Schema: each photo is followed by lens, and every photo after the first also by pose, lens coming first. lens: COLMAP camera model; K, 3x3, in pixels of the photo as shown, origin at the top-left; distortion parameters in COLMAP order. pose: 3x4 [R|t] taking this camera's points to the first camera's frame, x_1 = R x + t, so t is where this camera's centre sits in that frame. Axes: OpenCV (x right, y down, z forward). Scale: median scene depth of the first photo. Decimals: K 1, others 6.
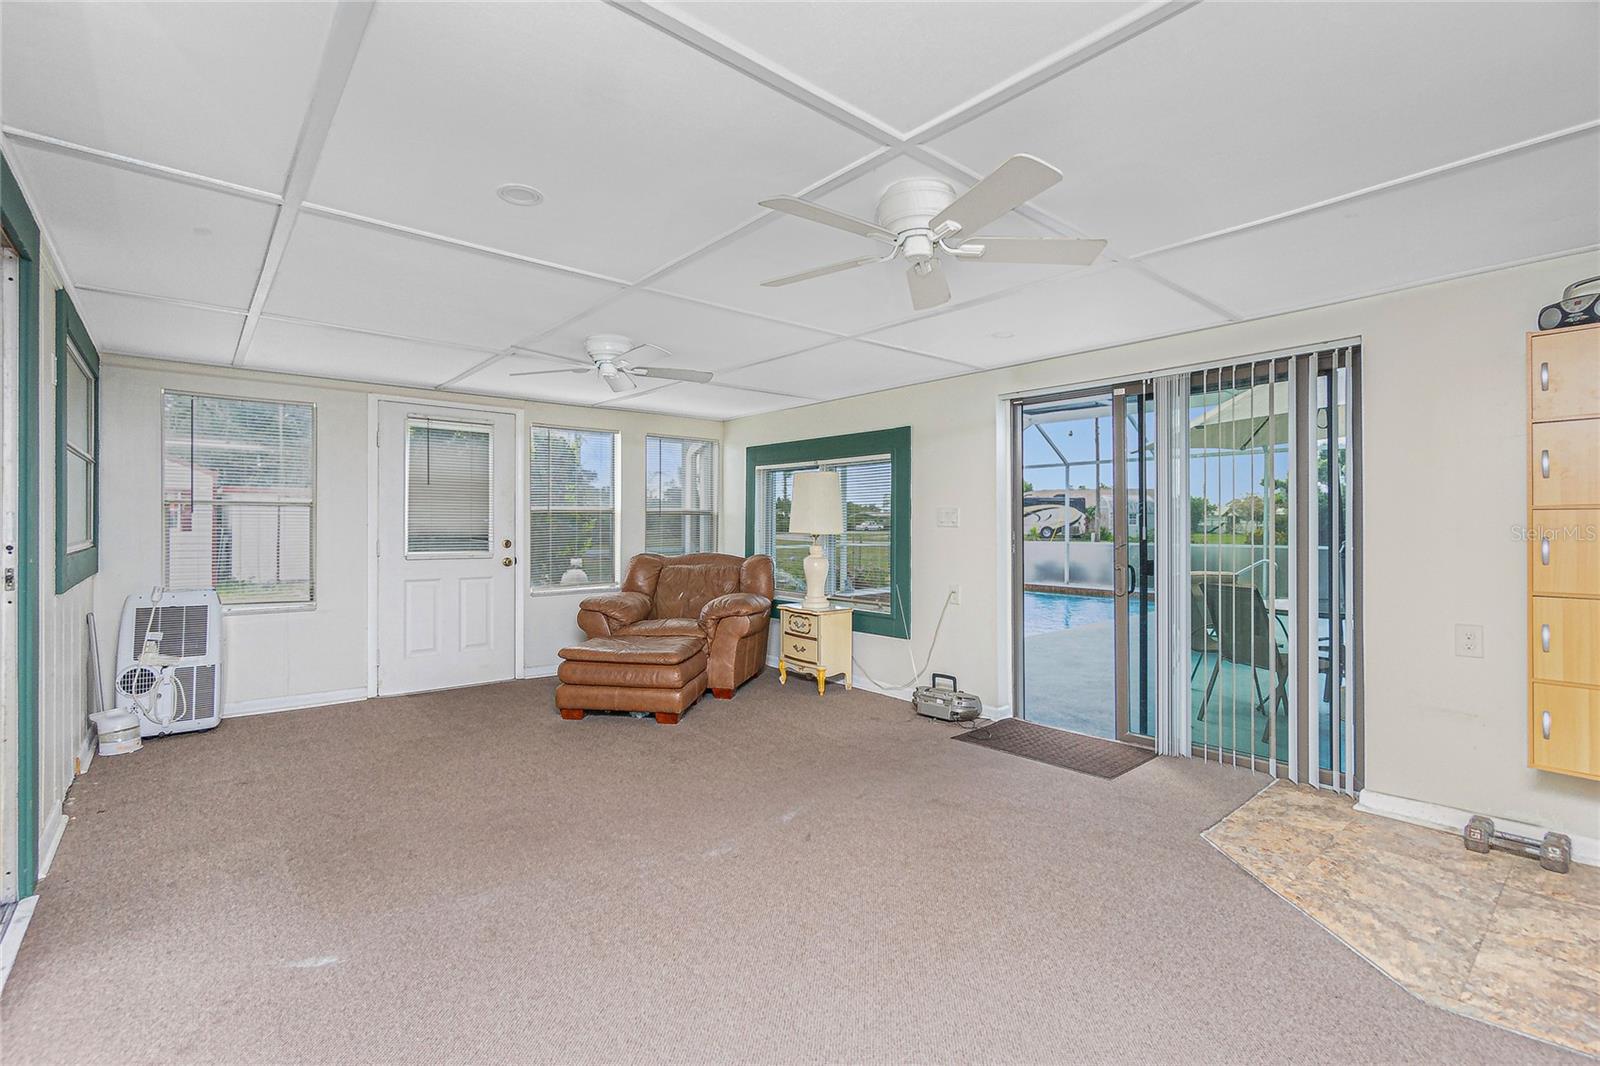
lens RADIAL K [[699.4, 0, 792.0], [0, 699.4, 524.0], [0, 0, 1]] dist [-0.010126, -0.000059]
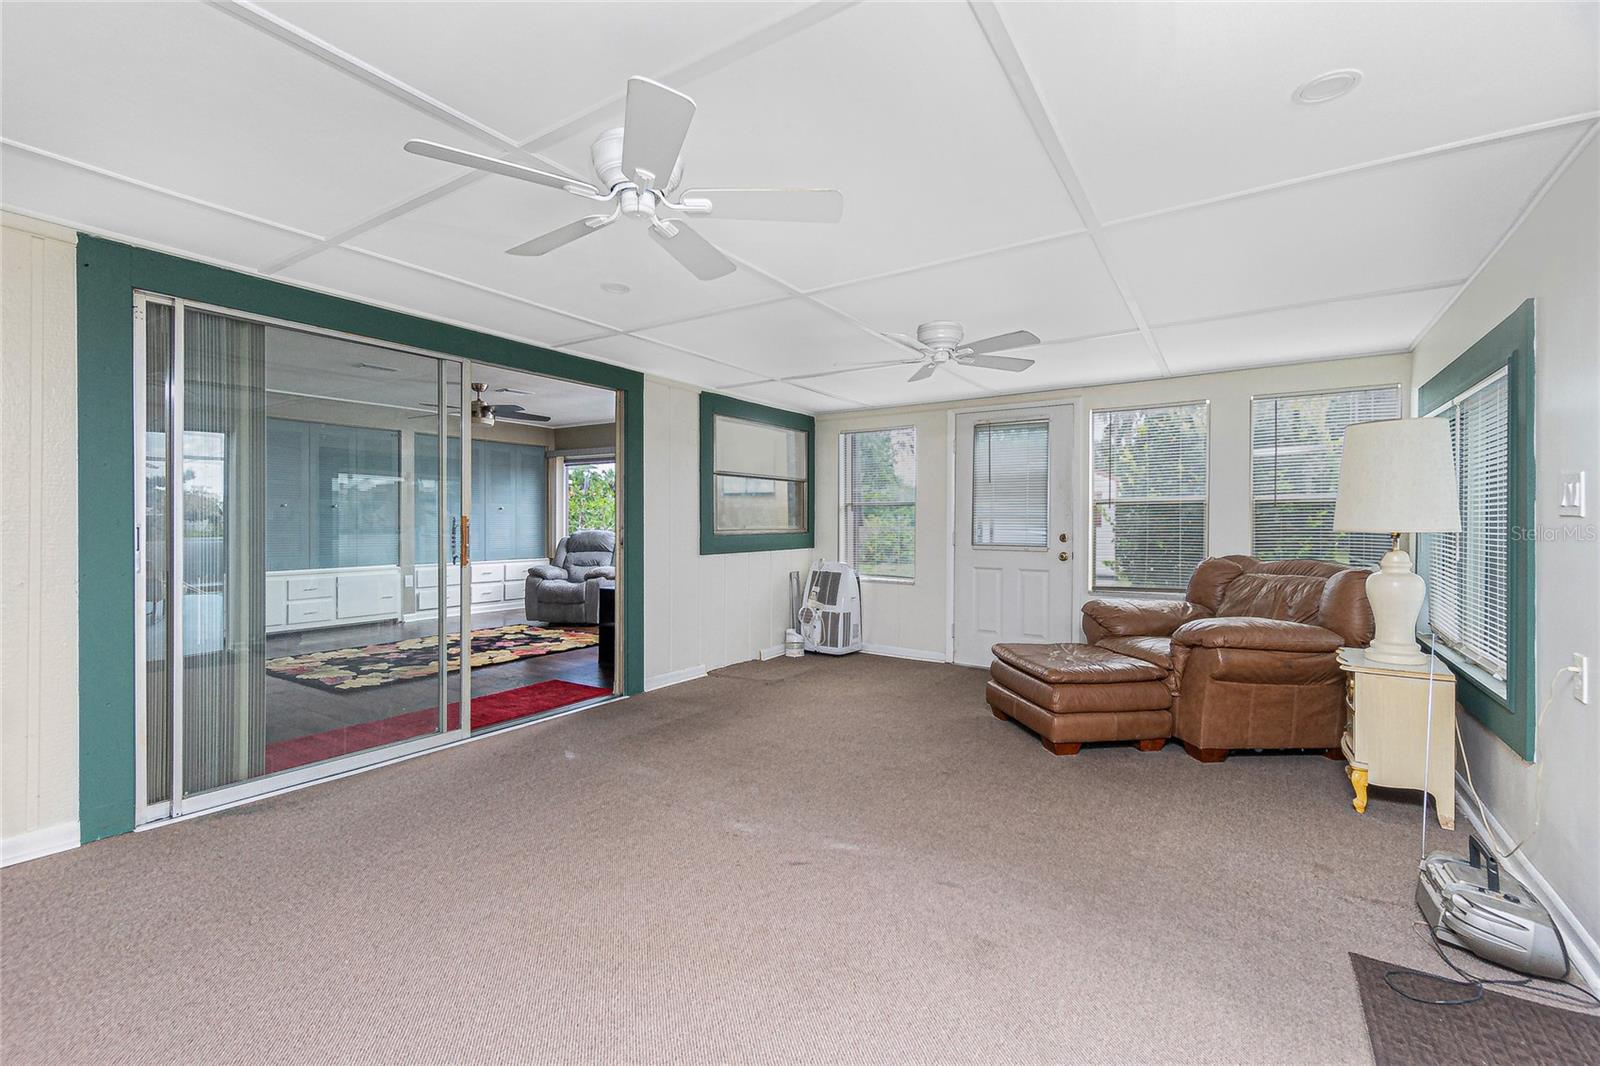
lens RADIAL K [[699.4, 0, 792.0], [0, 699.4, 524.0], [0, 0, 1]] dist [-0.010126, -0.000059]
pose [[0.270404, 0.004578, -0.962736, 0.600462], [0.003891, 0.999975, 0.005848, 0.002203], [0.962739, -0.005327, 0.270380, 0.506134]]
